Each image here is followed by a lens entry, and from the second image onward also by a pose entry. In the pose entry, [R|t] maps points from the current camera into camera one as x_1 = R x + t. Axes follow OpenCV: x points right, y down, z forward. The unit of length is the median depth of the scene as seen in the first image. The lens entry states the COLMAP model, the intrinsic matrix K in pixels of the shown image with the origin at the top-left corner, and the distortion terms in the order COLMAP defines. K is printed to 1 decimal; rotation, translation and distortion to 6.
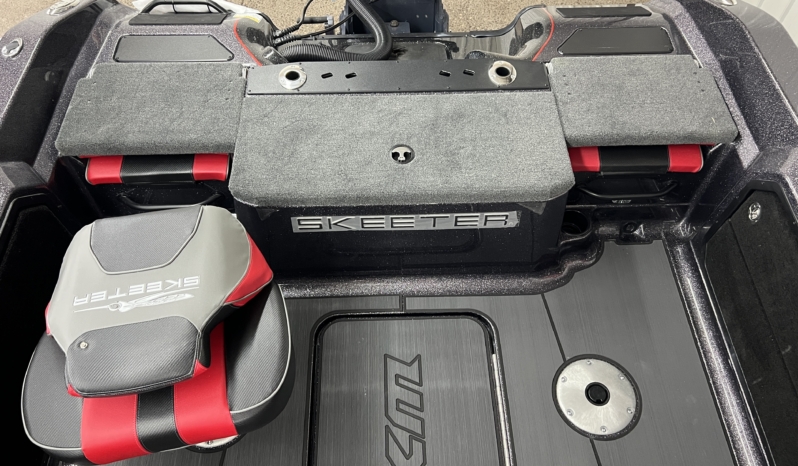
lens RADIAL K [[624.1, 0, 400.7], [0, 624.1, 240.3], [0, 0, 1]] dist [0.081650, -0.092968]
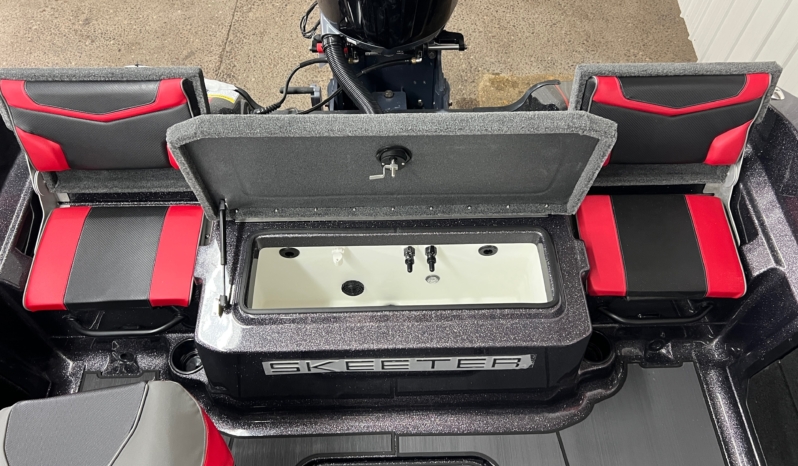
lens RADIAL K [[618.3, 0, 399.0], [0, 618.3, 233.0], [0, 0, 1]] dist [0.026610, -0.001773]
pose [[0.999958, 0.008403, 0.003735, 0.003035], [-0.008427, 0.999943, 0.006493, -0.196768], [-0.003681, -0.006524, 0.999972, 0.154579]]
